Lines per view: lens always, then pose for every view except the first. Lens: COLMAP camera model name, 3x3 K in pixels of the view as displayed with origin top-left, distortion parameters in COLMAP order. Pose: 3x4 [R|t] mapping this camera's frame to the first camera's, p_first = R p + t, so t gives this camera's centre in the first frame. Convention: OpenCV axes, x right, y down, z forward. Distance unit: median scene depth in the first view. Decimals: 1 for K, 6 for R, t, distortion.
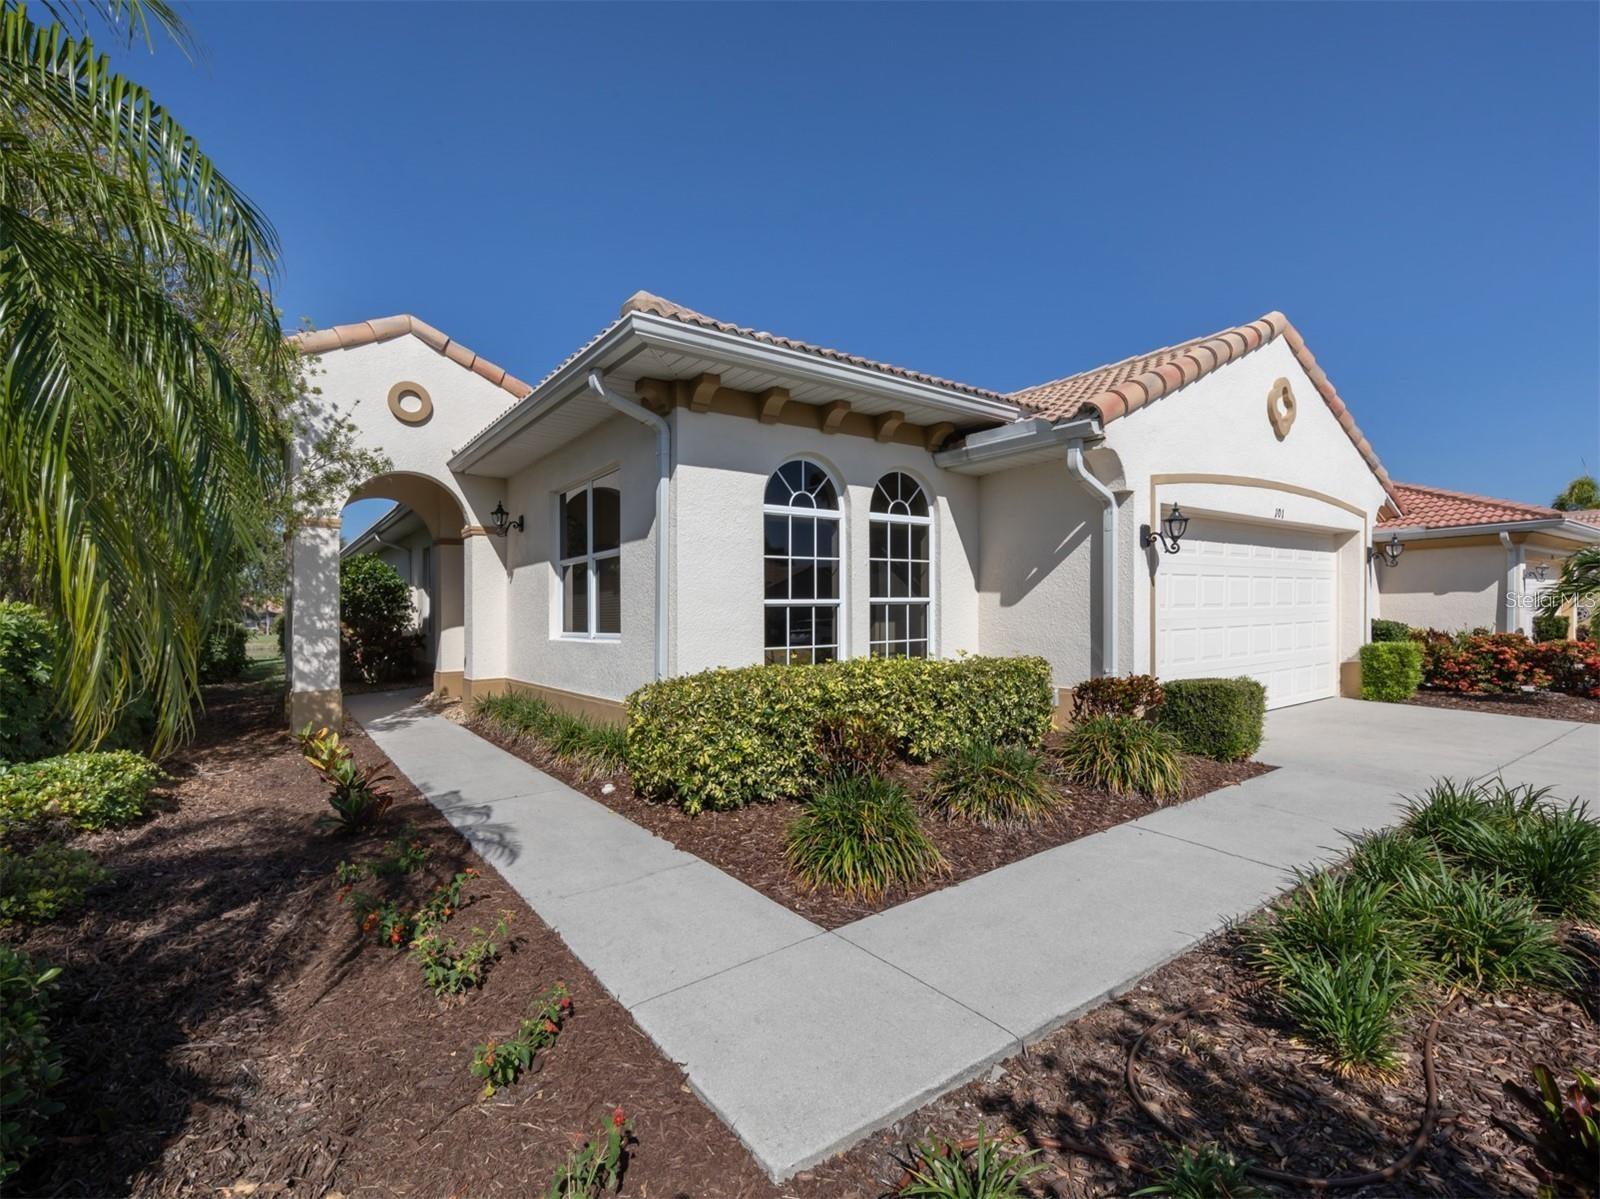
lens RADIAL K [[642.5, 0, 800.0], [0, 642.5, 599.5], [0, 0, 1]] dist [0.000307, 0.000033]
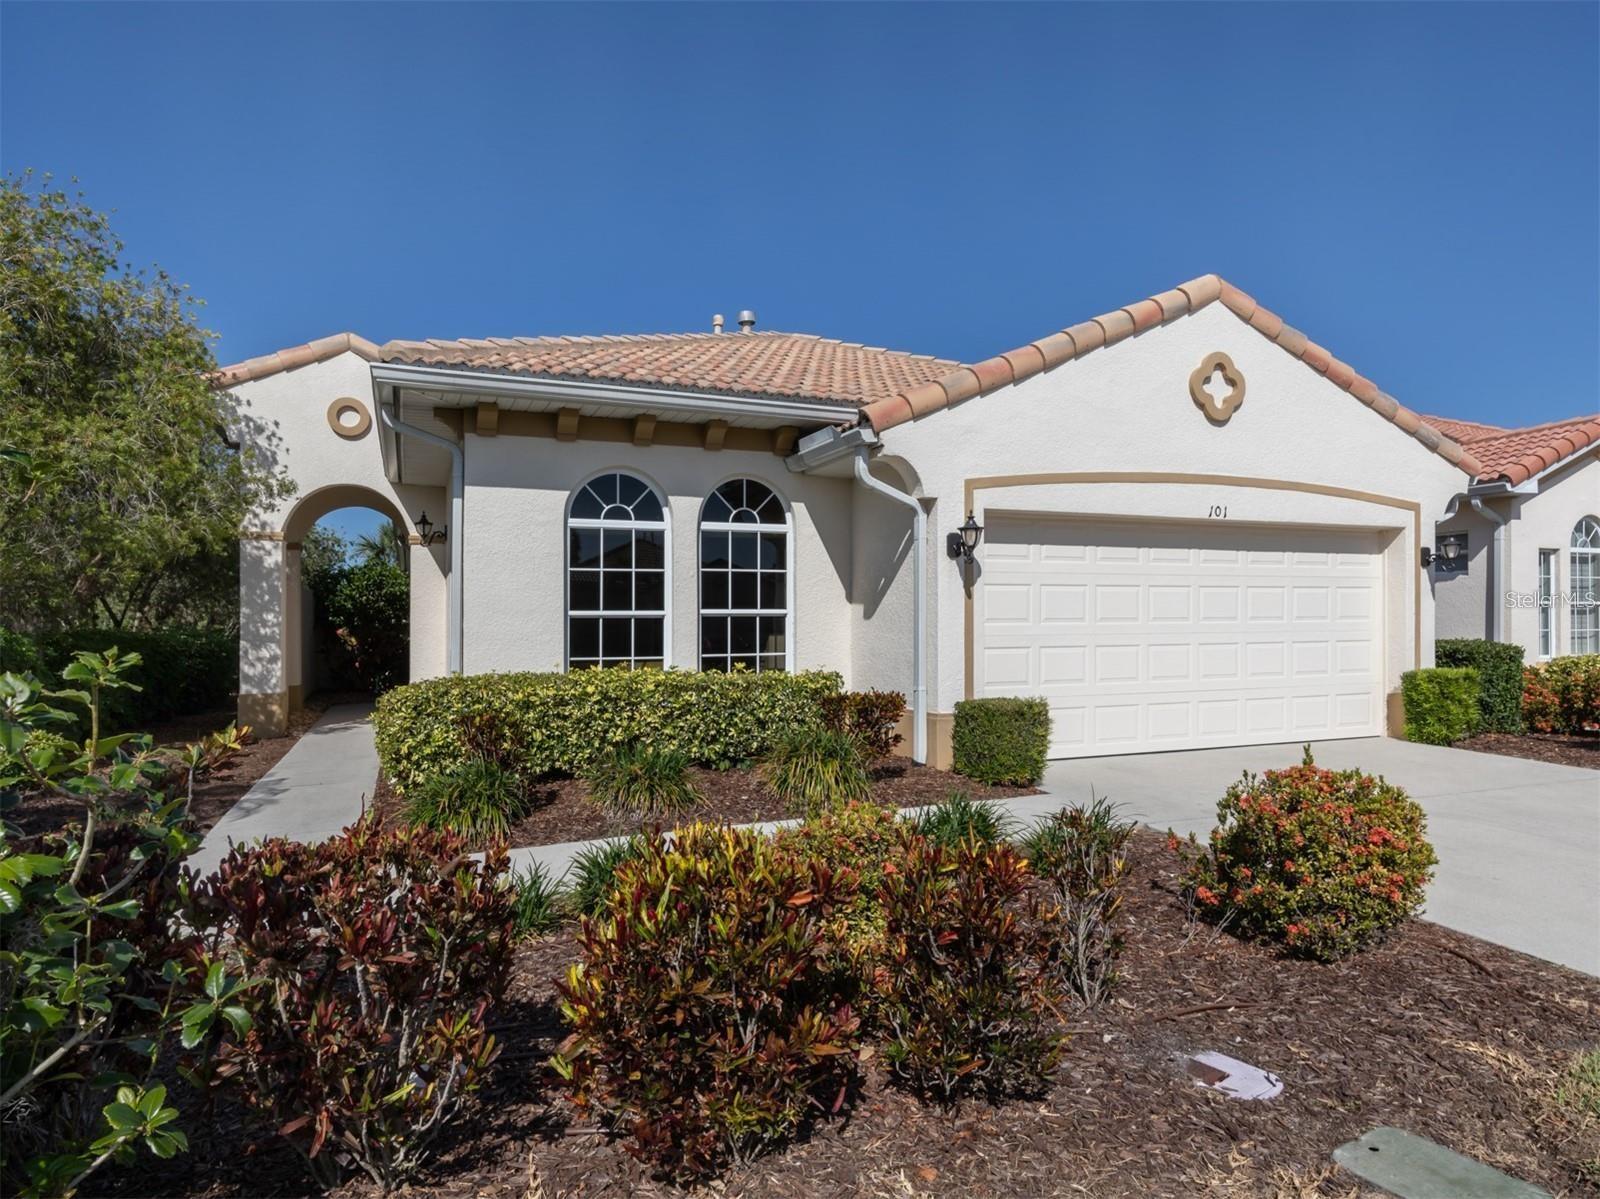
lens RADIAL K [[803.4, 0, 800.0], [0, 803.4, 599.5], [0, 0, 1]] dist [-0.000379, 0.000230]
pose [[0.981047, 0.003402, -0.193740, 0.461644], [-0.005222, 0.999947, -0.008883, -0.007036], [0.193700, 0.009726, 0.981013, -0.160819]]
